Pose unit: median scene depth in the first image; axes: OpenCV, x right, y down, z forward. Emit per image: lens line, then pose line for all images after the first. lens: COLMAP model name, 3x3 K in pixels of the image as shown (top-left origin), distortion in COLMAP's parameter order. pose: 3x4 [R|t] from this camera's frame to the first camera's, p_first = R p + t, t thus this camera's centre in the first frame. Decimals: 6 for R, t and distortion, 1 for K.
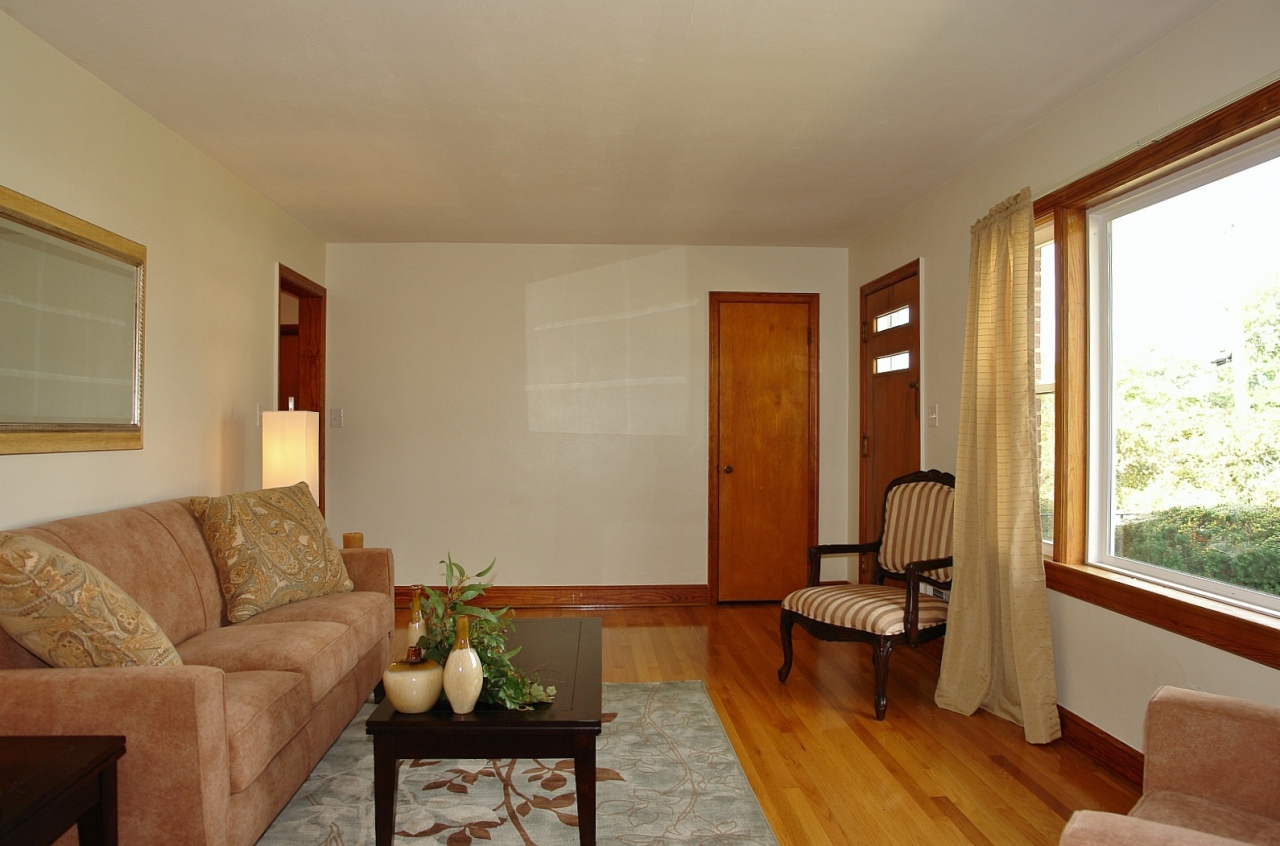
lens RADIAL K [[903.3, 0, 640.0], [0, 903.3, 423.0], [0, 0, 1]] dist [-0.000485, -0.000126]
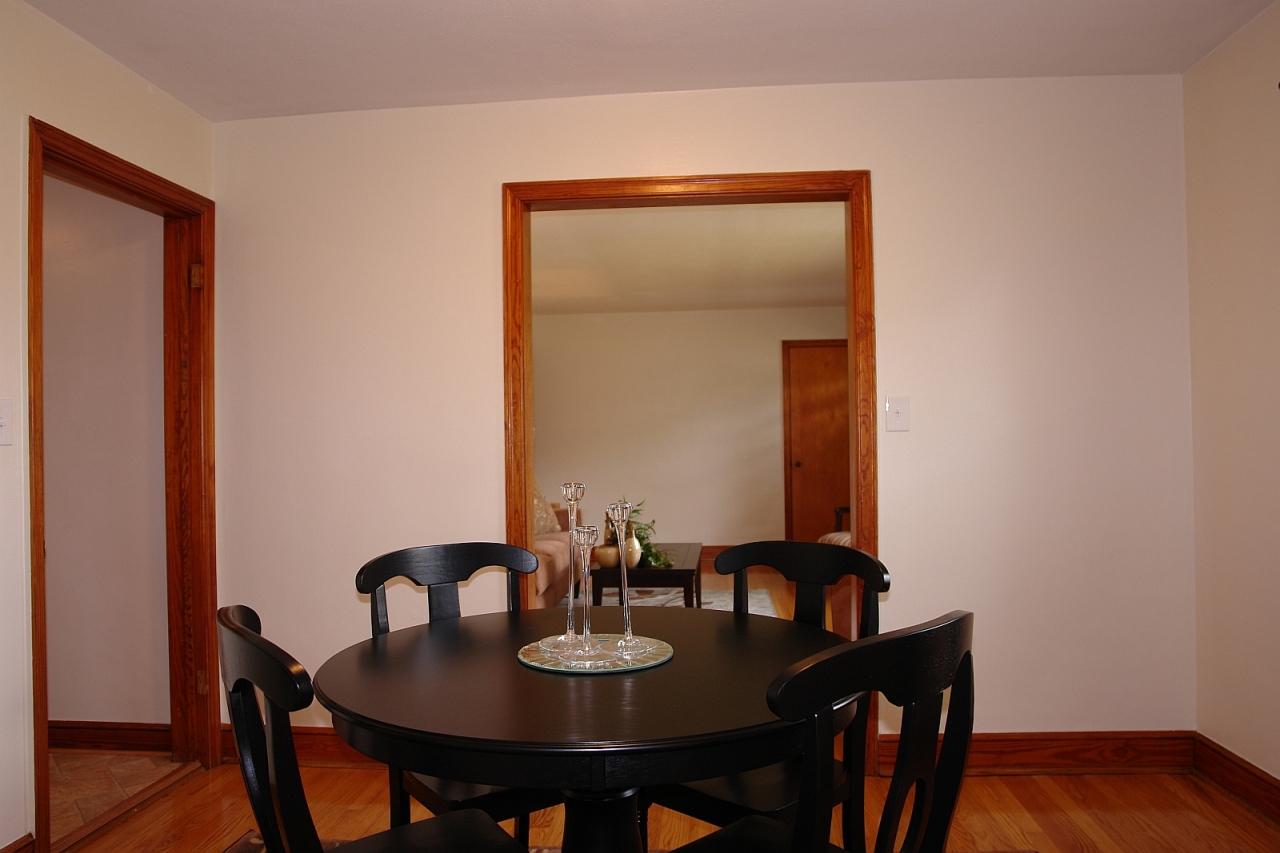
lens RADIAL K [[889.3, 0, 640.0], [0, 889.3, 426.5], [0, 0, 1]] dist [-0.091548, 0.061508]
pose [[0.990131, -0.014987, -0.139344, 0.065630], [0.014091, 0.999873, -0.007420, -0.001790], [0.139437, 0.005383, 0.990216, -0.587604]]
